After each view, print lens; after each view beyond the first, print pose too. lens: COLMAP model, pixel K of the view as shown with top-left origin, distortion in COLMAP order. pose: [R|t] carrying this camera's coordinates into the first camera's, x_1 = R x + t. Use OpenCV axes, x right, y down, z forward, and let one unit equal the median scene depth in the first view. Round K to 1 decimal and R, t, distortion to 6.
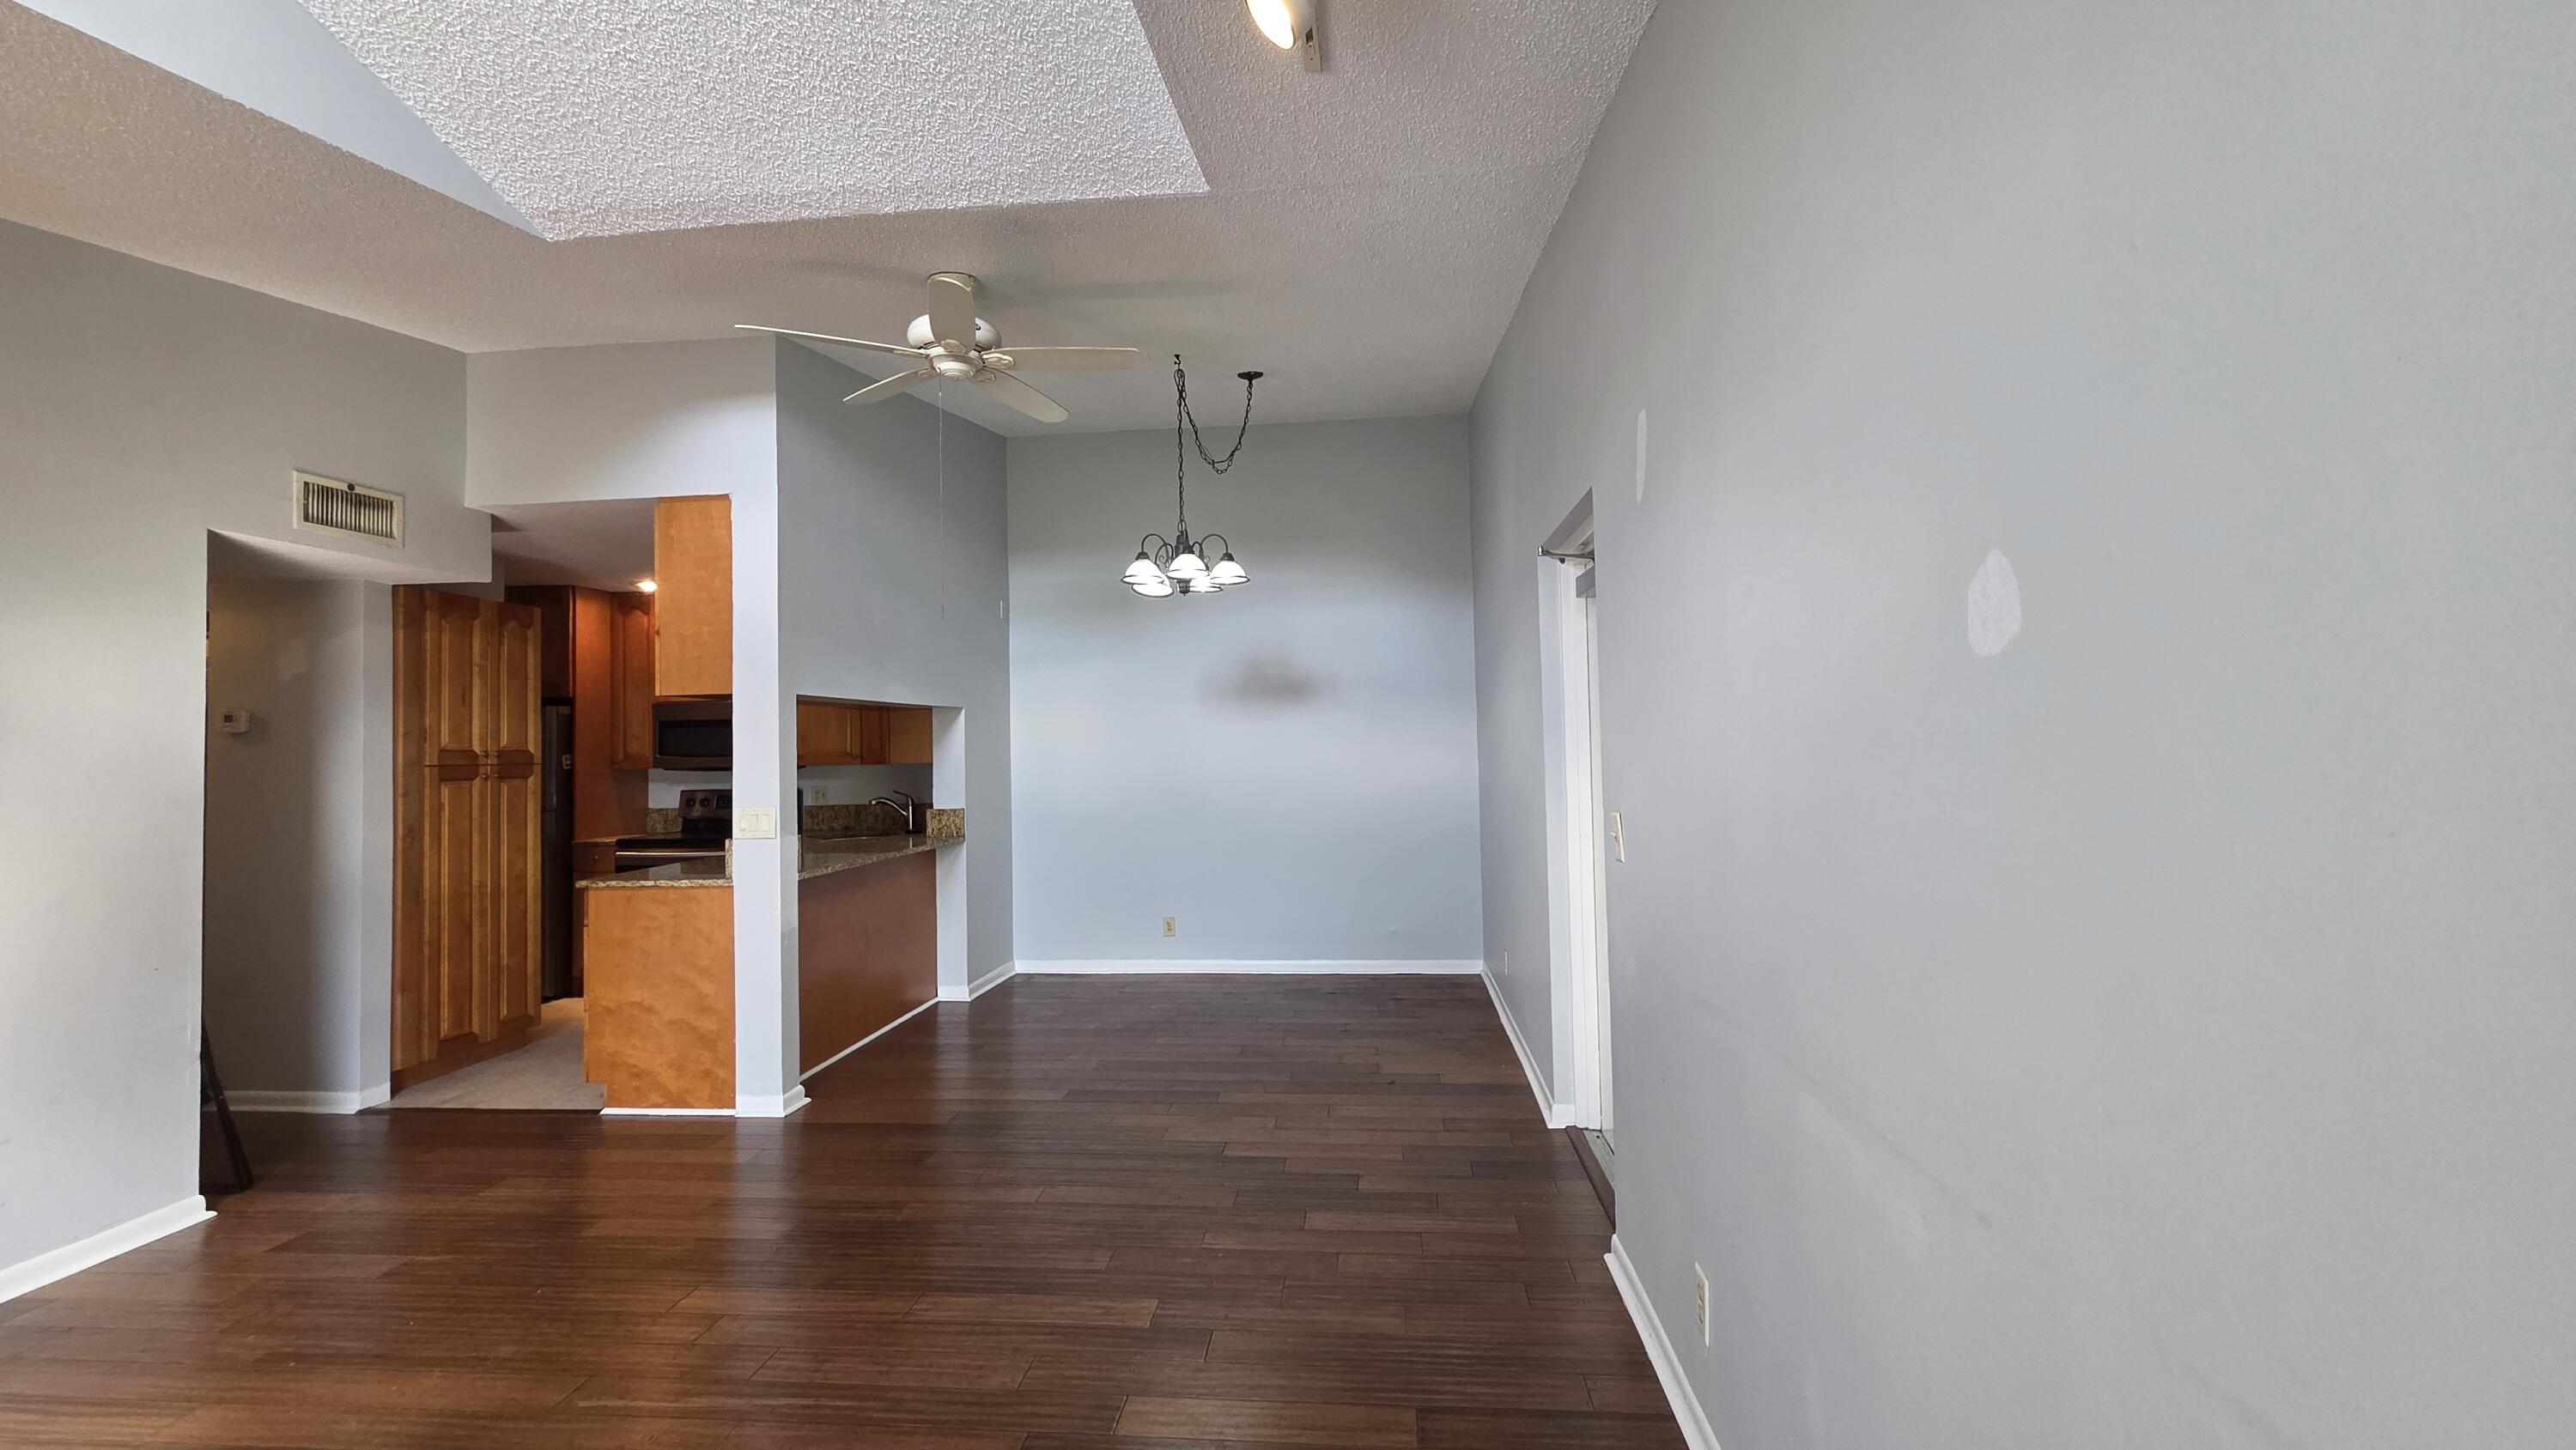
lens RADIAL K [[1054.9, 0, 1291.6], [0, 1054.9, 721.4], [0, 0, 1]] dist [0.003404, -0.000239]
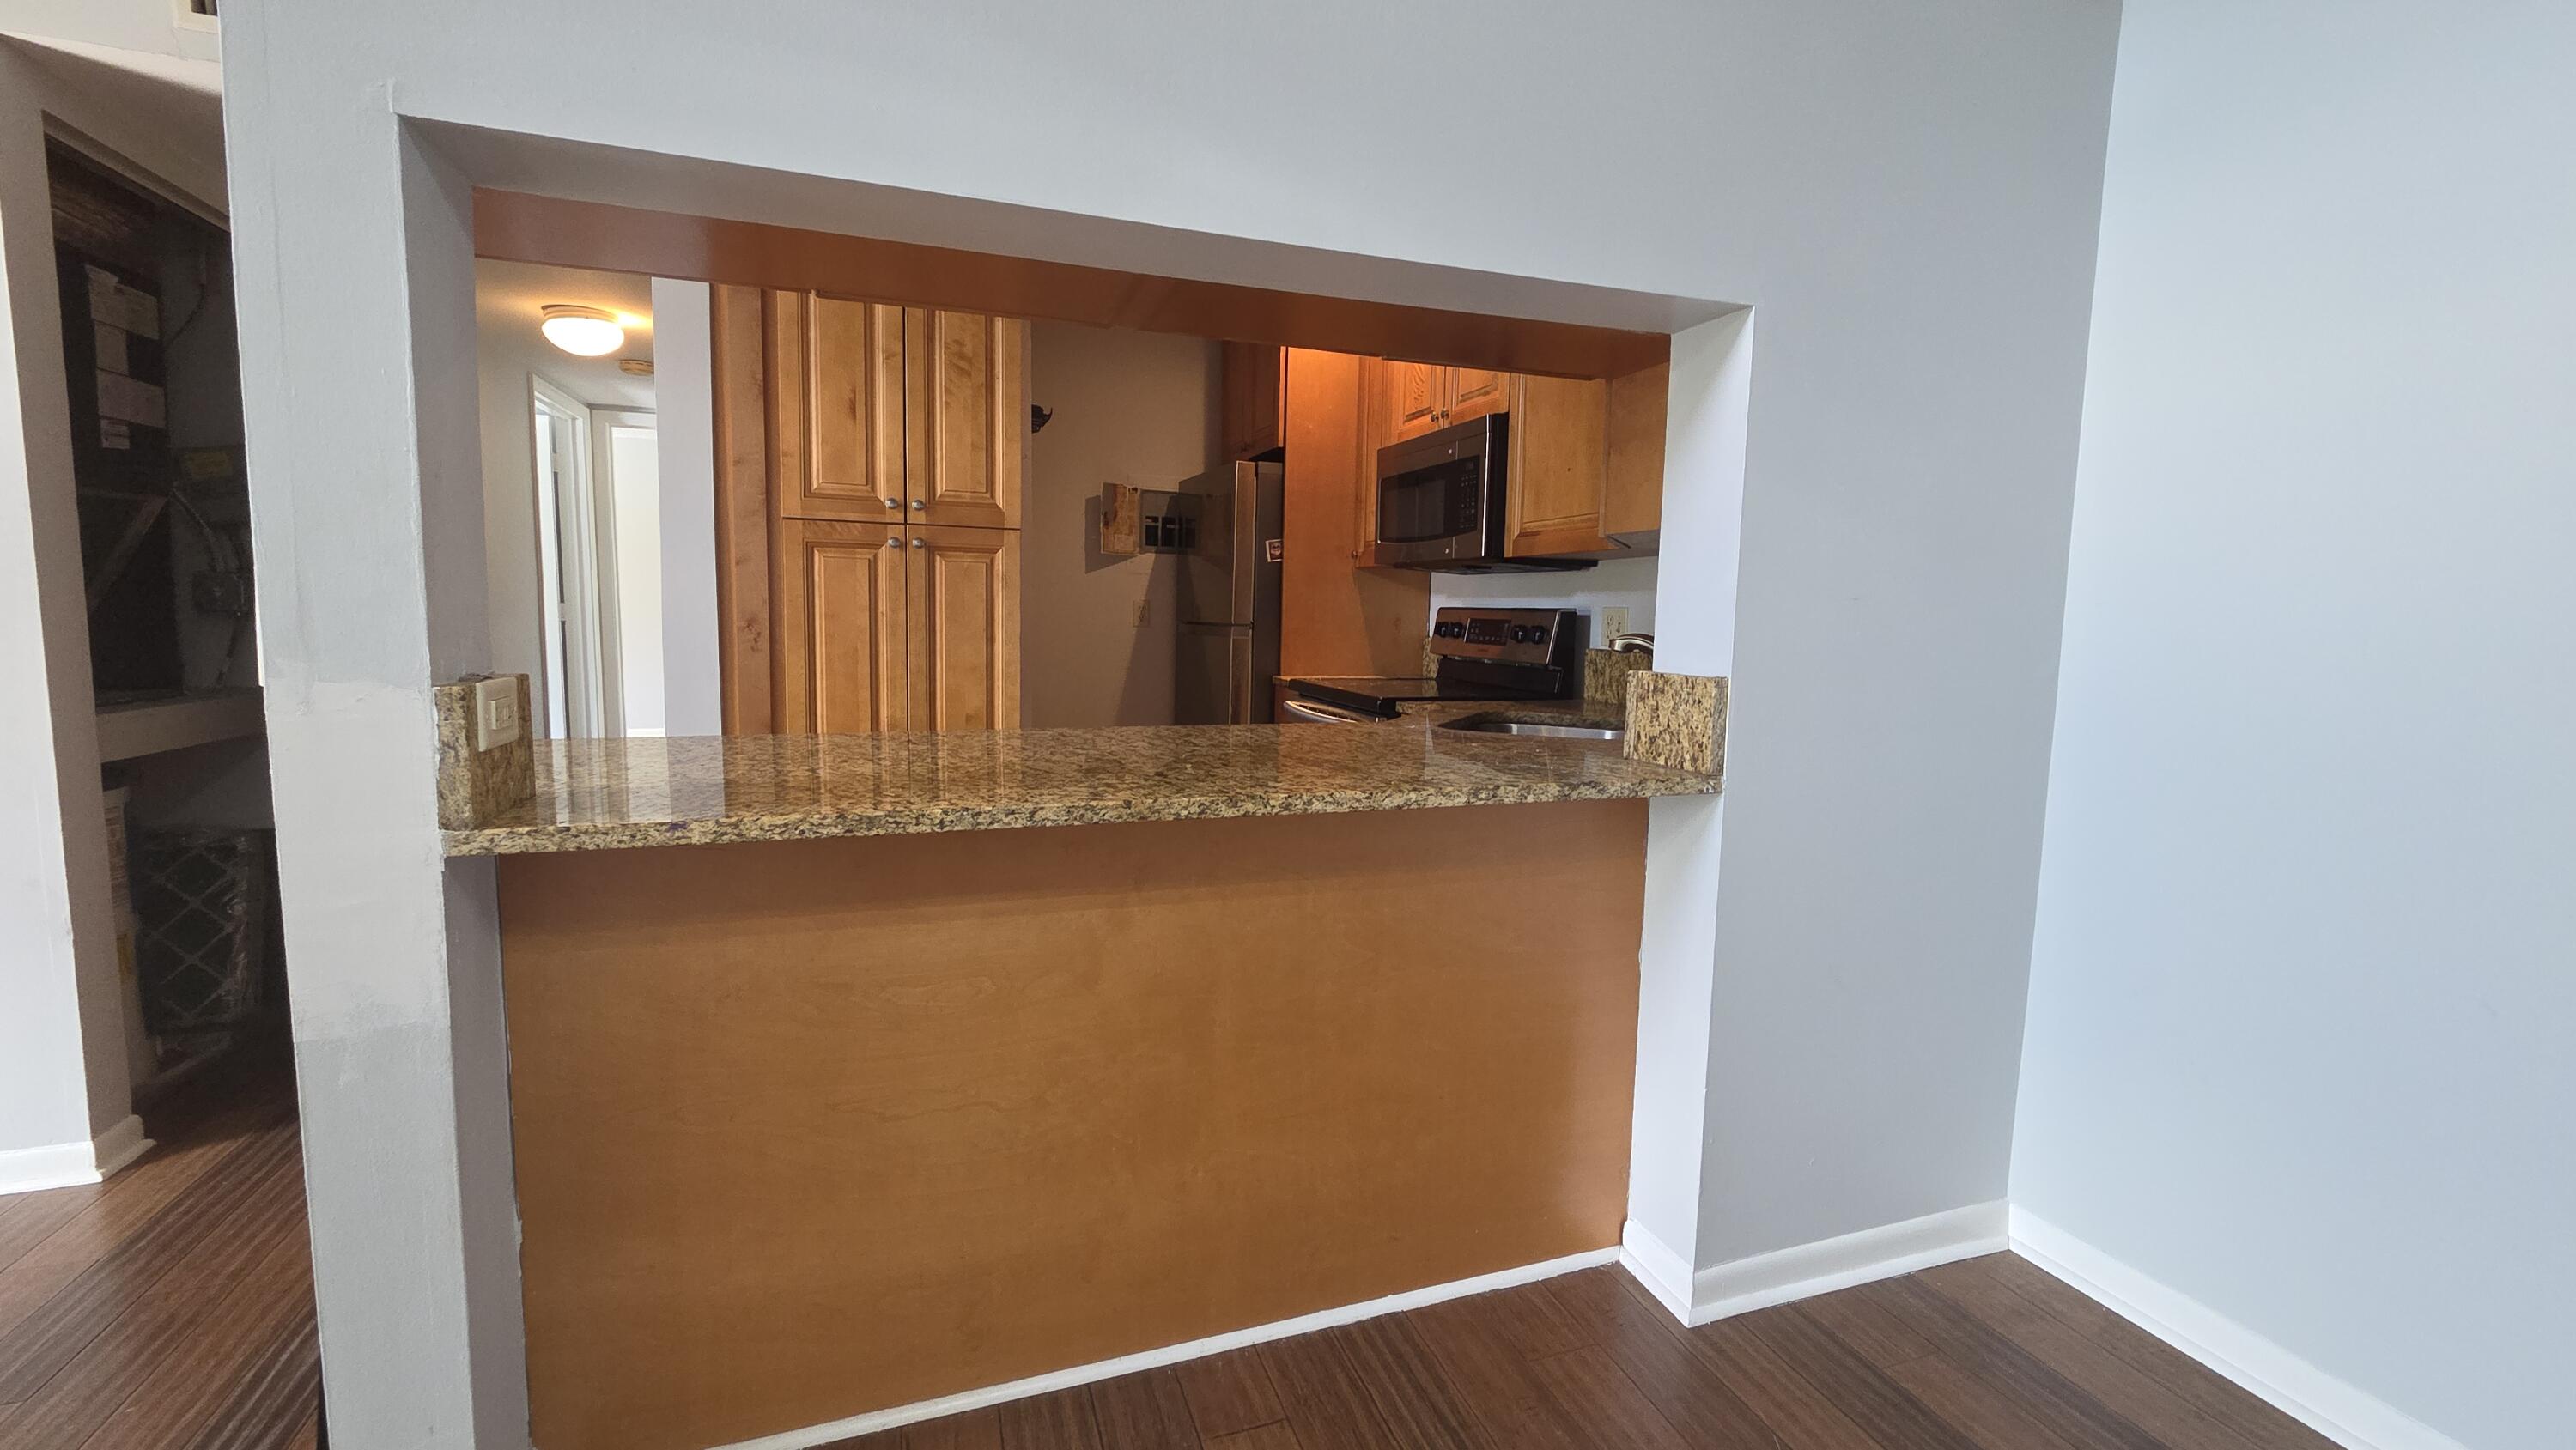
lens RADIAL K [[1054.9, 0, 1289.1], [0, 1054.9, 714.0], [0, 0, 1]] dist [0.003404, -0.000239]
pose [[0.419429, 0.117578, -0.900142, -0.099134], [-0.007522, 0.991993, 0.126071, 0.055424], [0.907757, -0.046107, 0.416954, 0.741214]]
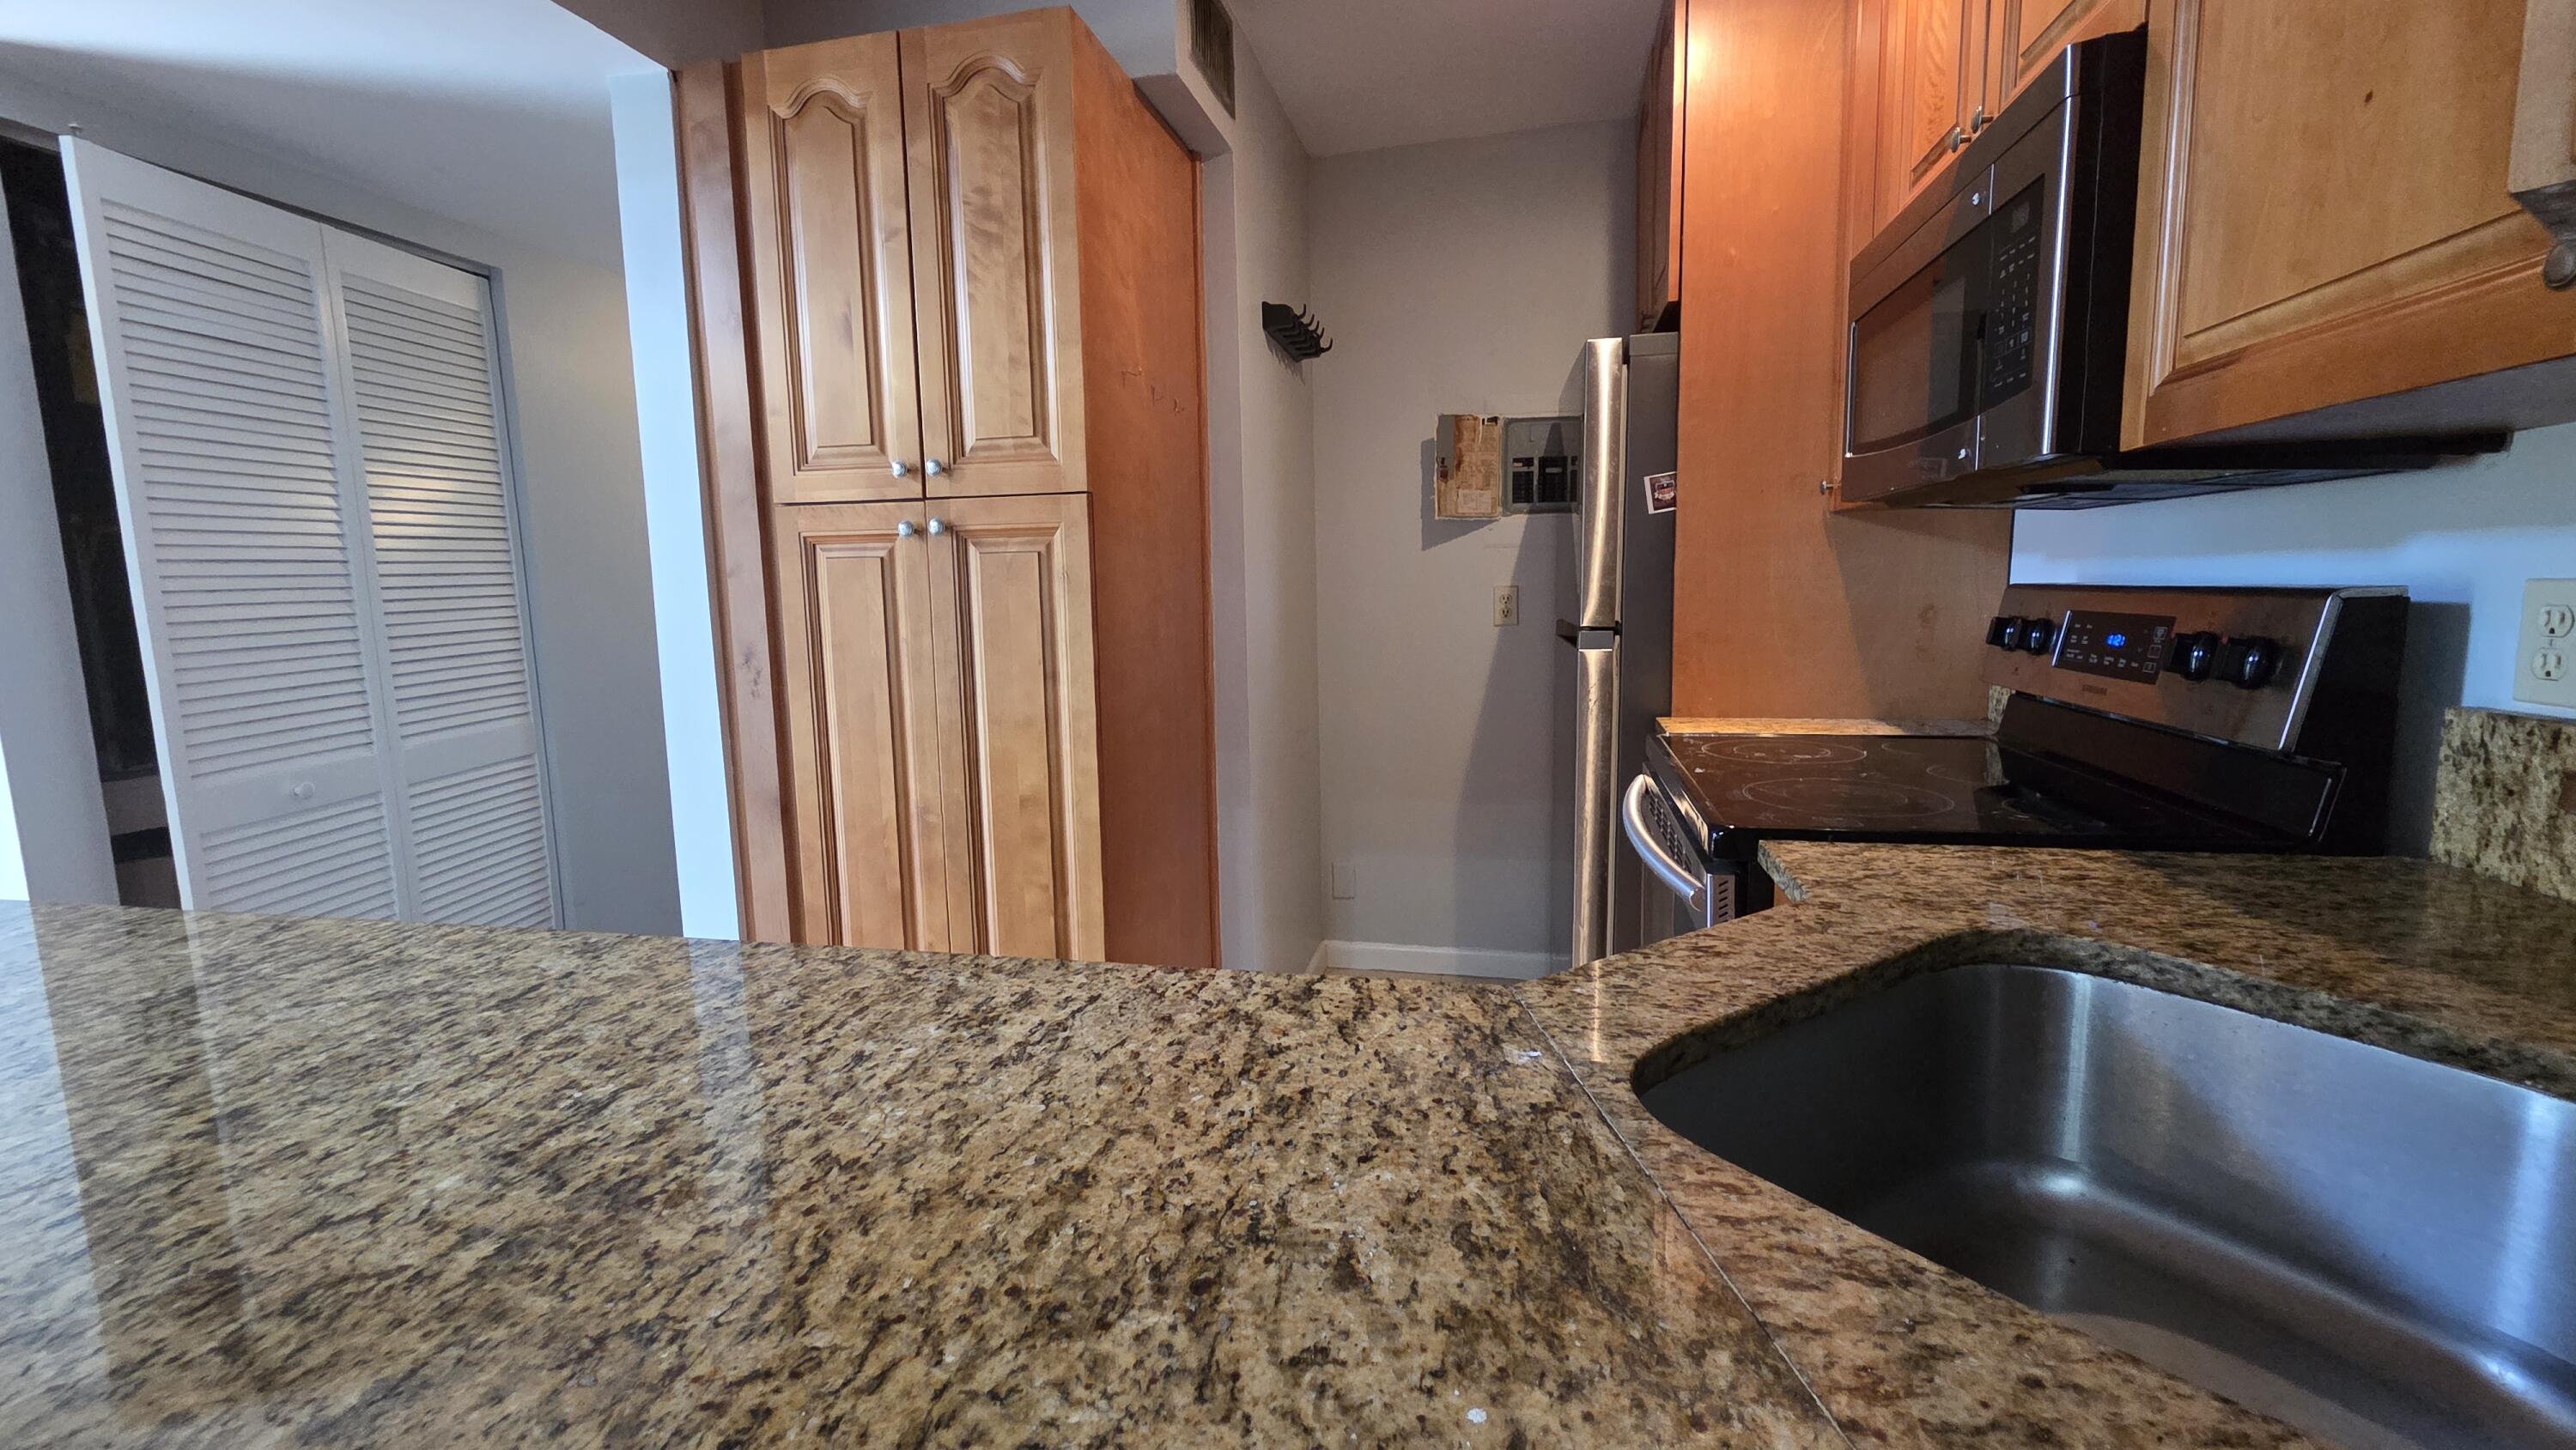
lens RADIAL K [[1054.9, 0, 1290.6], [0, 1054.9, 712.3], [0, 0, 1]] dist [0.003404, -0.000239]
pose [[-0.136069, 0.142539, -0.980392, -0.311605], [0.049411, 0.989340, 0.136982, 0.056128], [0.989466, -0.029803, -0.141661, 0.927817]]
